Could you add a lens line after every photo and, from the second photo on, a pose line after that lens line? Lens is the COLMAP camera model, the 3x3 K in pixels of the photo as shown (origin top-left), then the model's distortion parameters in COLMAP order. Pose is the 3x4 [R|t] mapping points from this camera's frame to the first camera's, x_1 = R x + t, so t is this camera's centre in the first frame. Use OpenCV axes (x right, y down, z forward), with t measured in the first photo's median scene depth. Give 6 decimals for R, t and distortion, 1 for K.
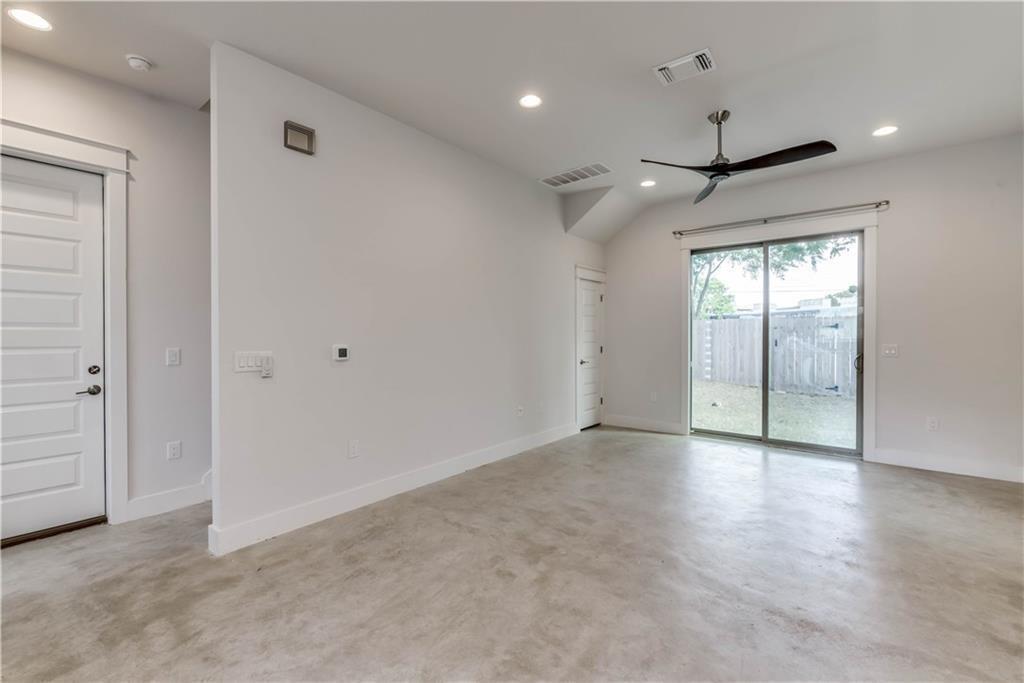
lens RADIAL K [[435.5, 0, 511.0], [0, 435.5, 341.1], [0, 0, 1]] dist [0.003980, -0.003399]
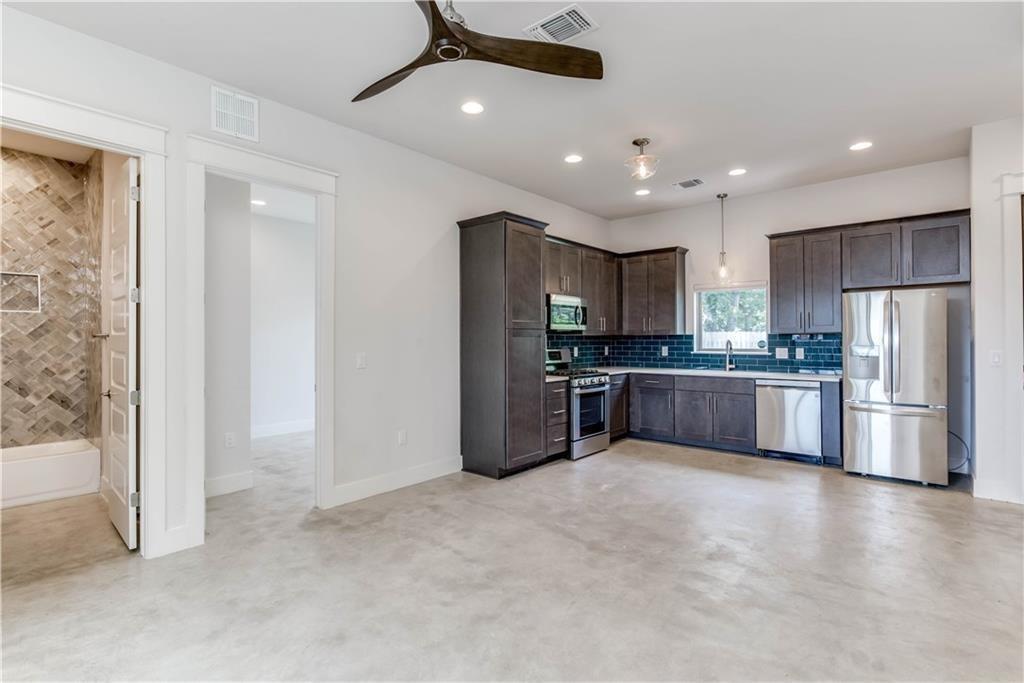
lens RADIAL K [[490.4, 0, 514.9], [0, 490.4, 336.0], [0, 0, 1]] dist [0.008957, -0.003071]
pose [[-0.999796, 0.007695, 0.018690, 0.419044], [0.007796, 0.999955, 0.005334, -0.026482], [-0.018649, 0.005479, -0.999811, 1.732050]]
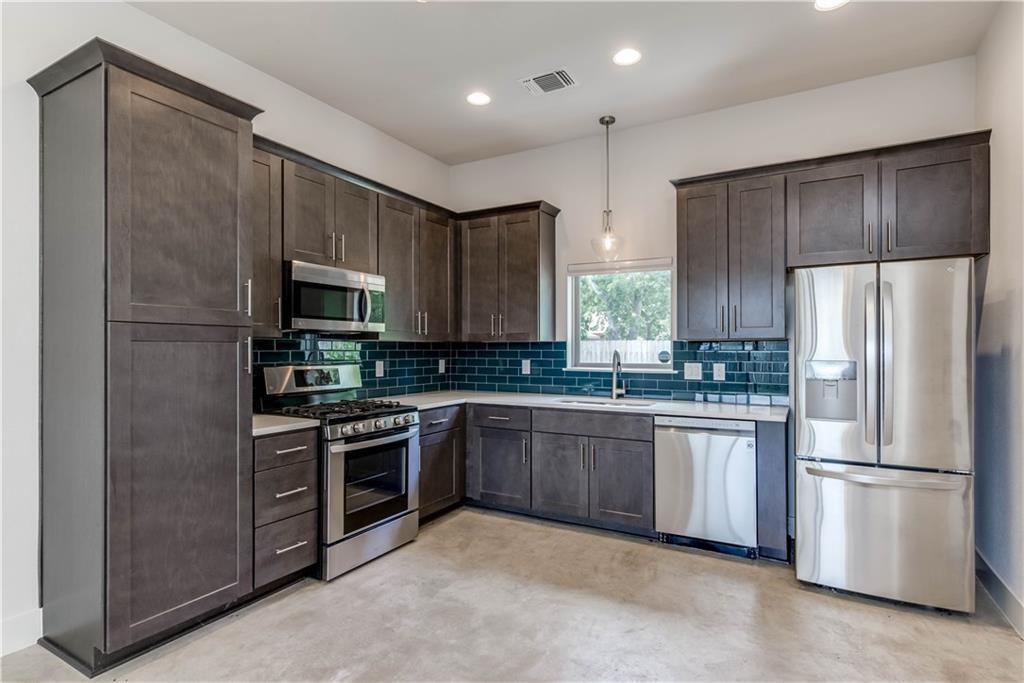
lens RADIAL K [[519.2, 0, 523.2], [0, 519.2, 346.4], [0, 0, 1]] dist [0.014256, -0.002268]
pose [[-0.983386, 0.002851, -0.181505, 0.091542], [0.001280, 0.999961, 0.008770, -0.015058], [0.181522, 0.008392, -0.983351, 1.046520]]
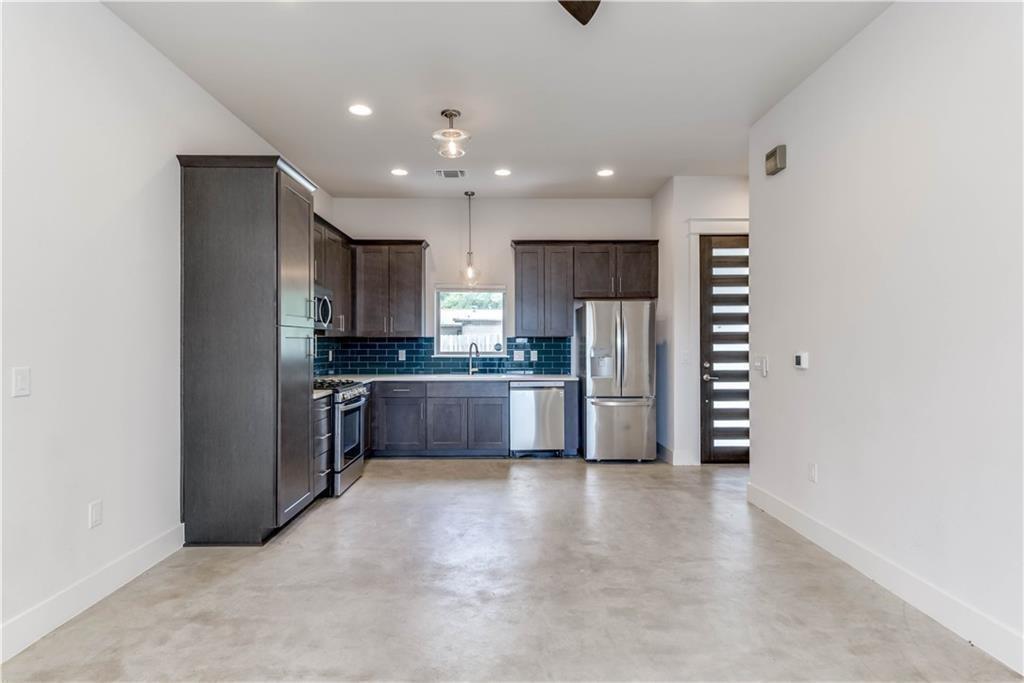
lens RADIAL K [[526.9, 0, 509.3], [0, 526.9, 340.3], [0, 0, 1]] dist [0.016084, -0.004537]
pose [[-0.765236, 0.002734, -0.643744, 0.794551], [-0.004123, 0.999950, 0.009148, -0.022719], [0.643737, 0.009655, -0.765186, 1.433073]]
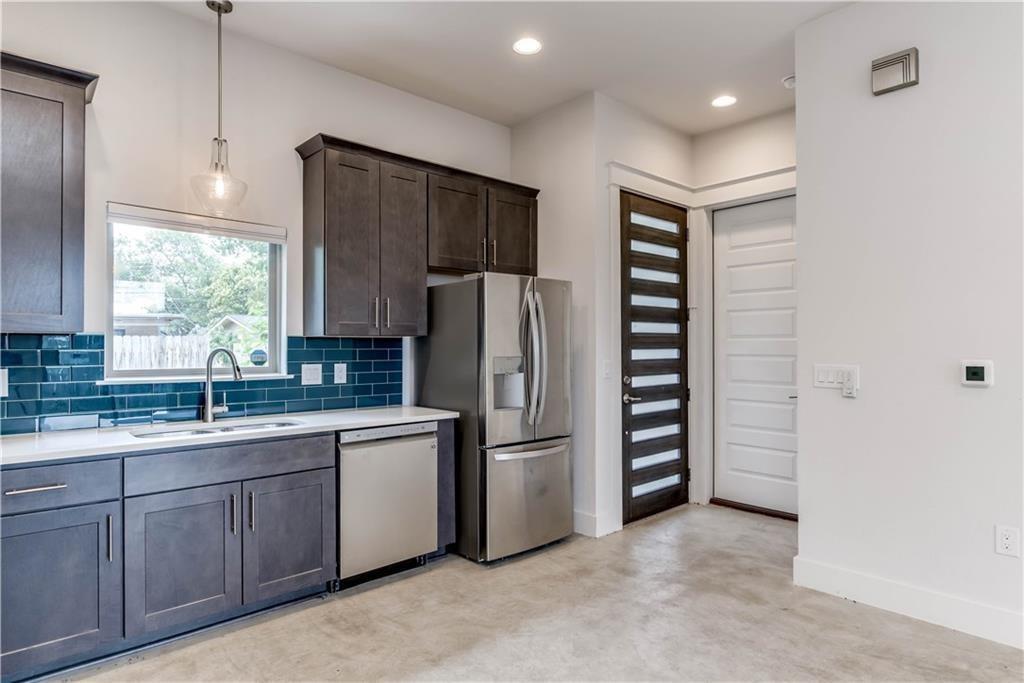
lens RADIAL K [[568.0, 0, 514.2], [0, 568.0, 344.0], [0, 0, 1]] dist [-0.004706, -0.002943]
pose [[-0.147308, -0.002081, -0.989088, 0.482617], [-0.010233, 0.999947, -0.000580, -0.006653], [0.989038, 0.010036, -0.147322, 0.466364]]
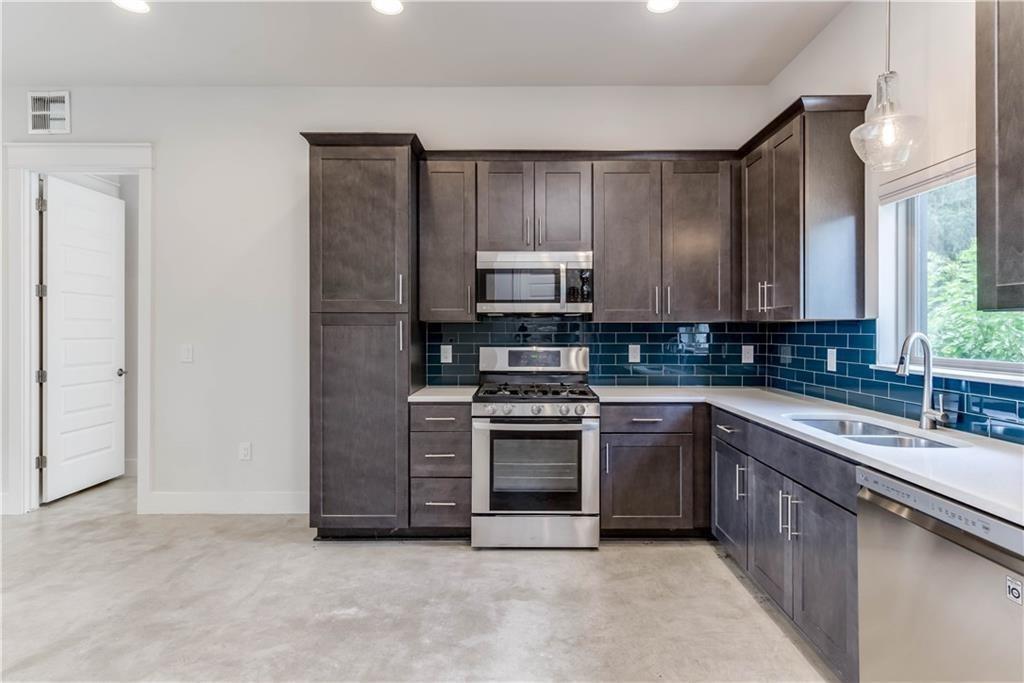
lens RADIAL K [[551.6, 0, 523.9], [0, 551.6, 330.2], [0, 0, 1]] dist [0.013154, -0.001801]
pose [[-0.630715, 0.003955, 0.776004, -0.580949], [0.010685, 0.999936, 0.003589, -0.007134], [-0.775941, 0.010556, -0.630718, 0.676894]]
